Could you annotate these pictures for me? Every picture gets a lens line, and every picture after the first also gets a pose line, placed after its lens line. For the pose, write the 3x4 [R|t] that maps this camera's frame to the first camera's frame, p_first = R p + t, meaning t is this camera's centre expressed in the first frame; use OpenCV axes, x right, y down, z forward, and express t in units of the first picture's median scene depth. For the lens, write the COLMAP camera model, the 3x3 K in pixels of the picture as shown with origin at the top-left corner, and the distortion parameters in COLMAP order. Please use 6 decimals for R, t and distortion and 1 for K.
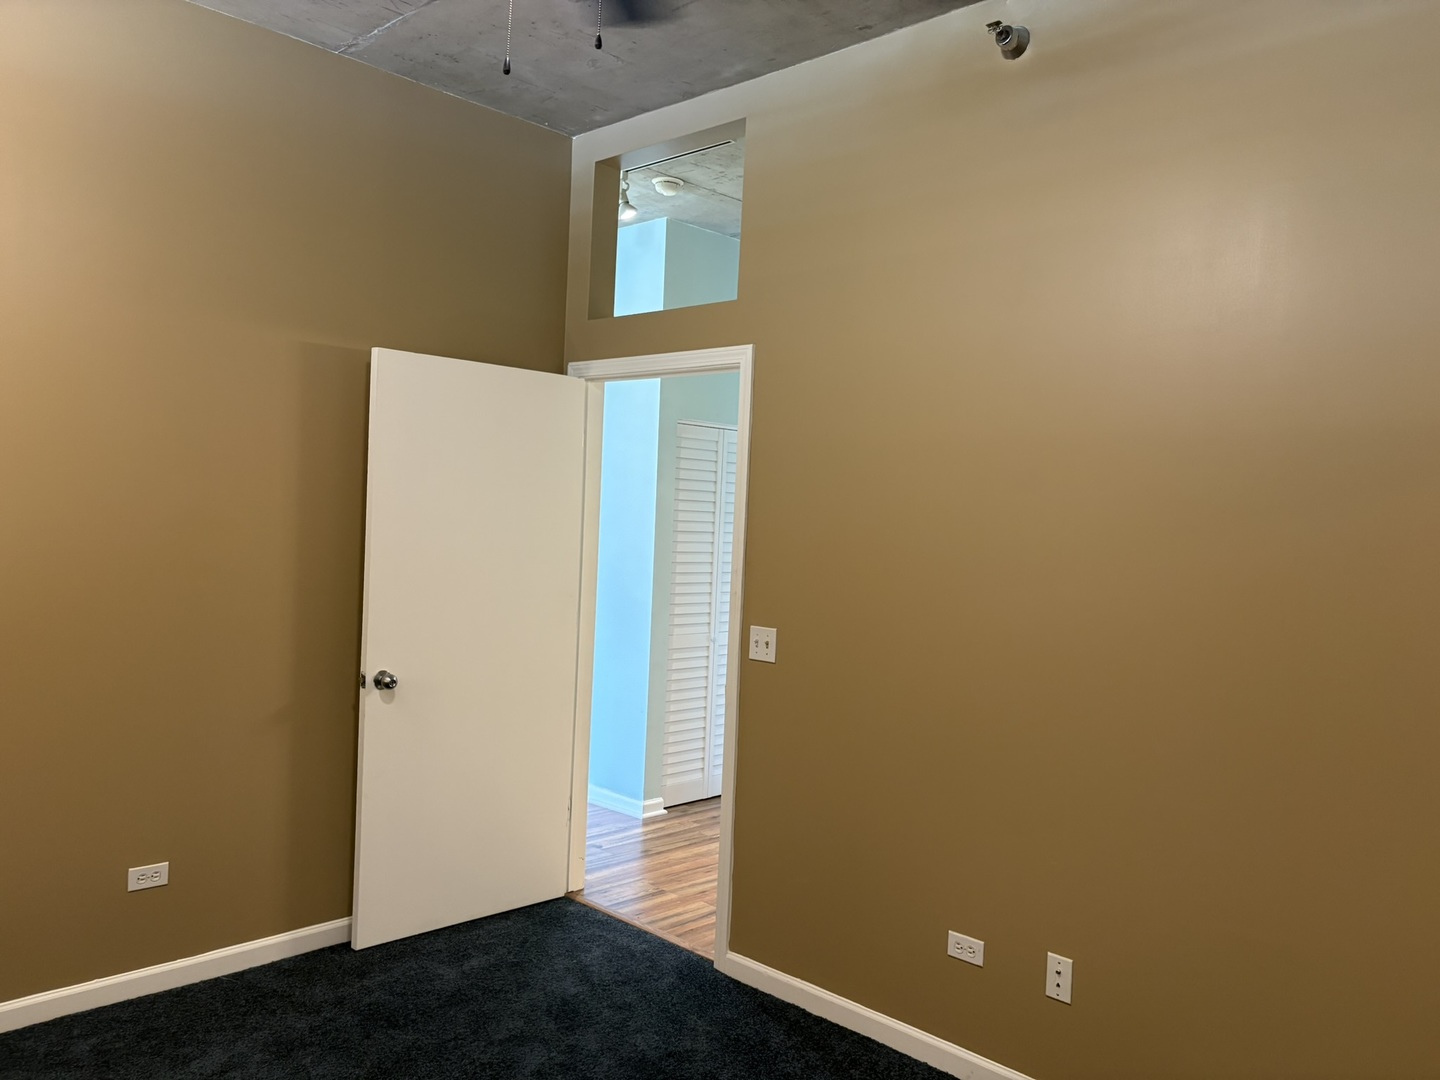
lens RADIAL K [[1099.0, 0, 722.1], [0, 1099.0, 541.4], [0, 0, 1]] dist [0.050798, -0.053355]
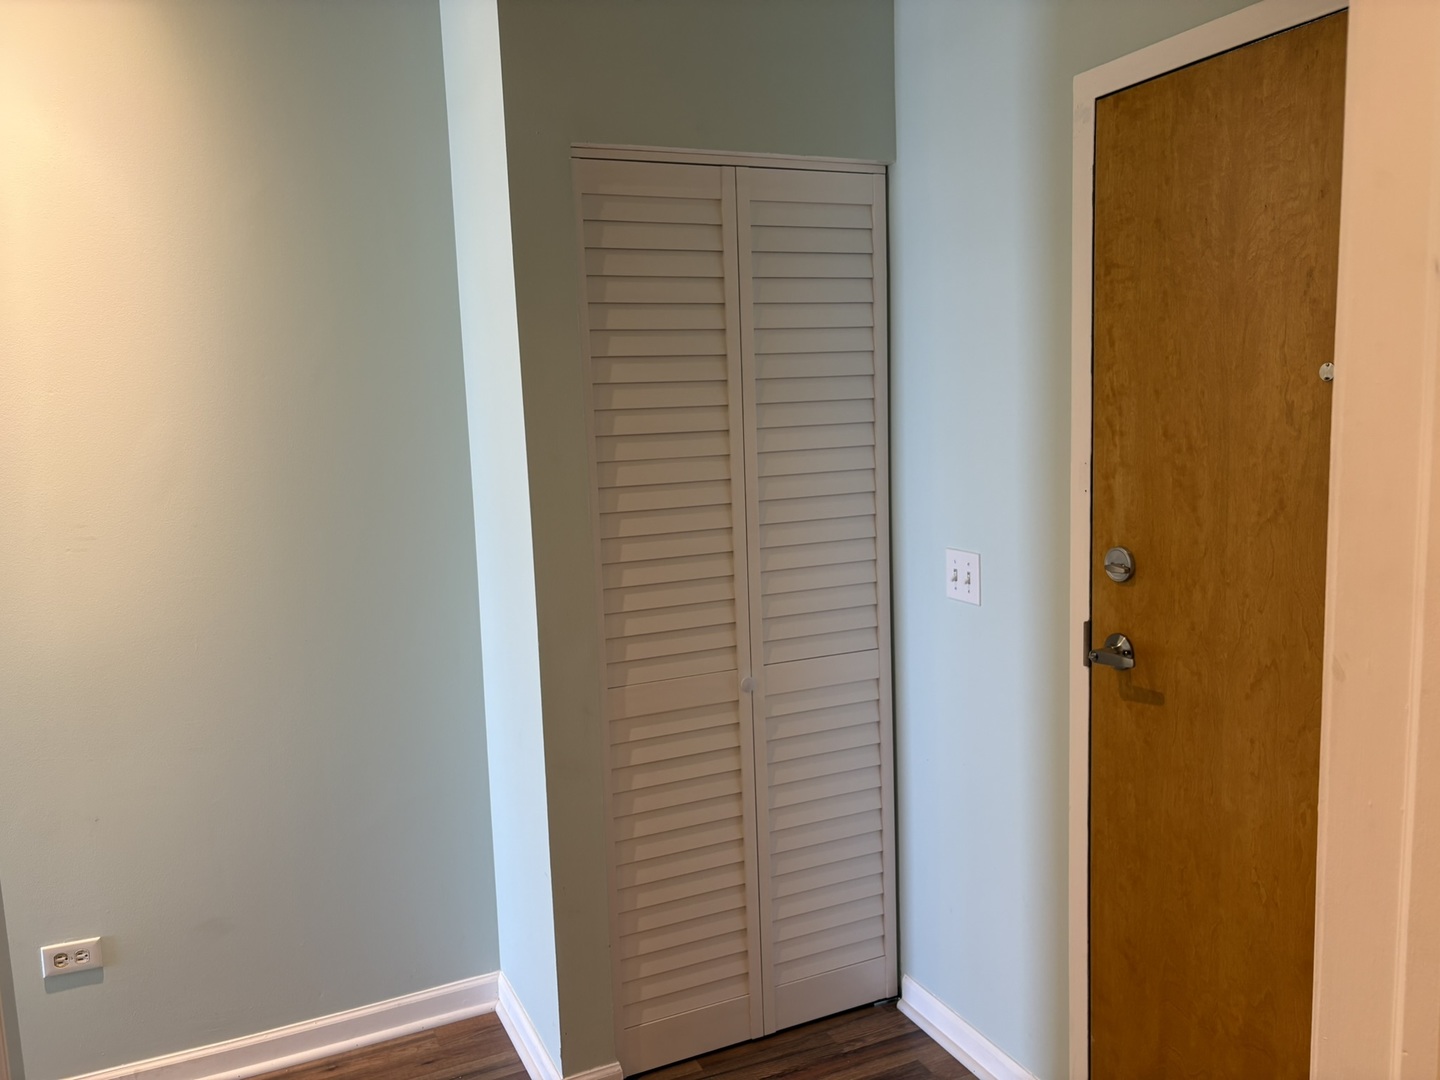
lens RADIAL K [[1099.0, 0, 720.7], [0, 1099.0, 538.1], [0, 0, 1]] dist [0.050798, -0.053355]
pose [[0.924978, -0.025365, -0.379173, 0.187054], [0.068250, 0.992635, 0.100092, -0.012253], [0.373842, -0.118461, 0.919896, 0.802092]]
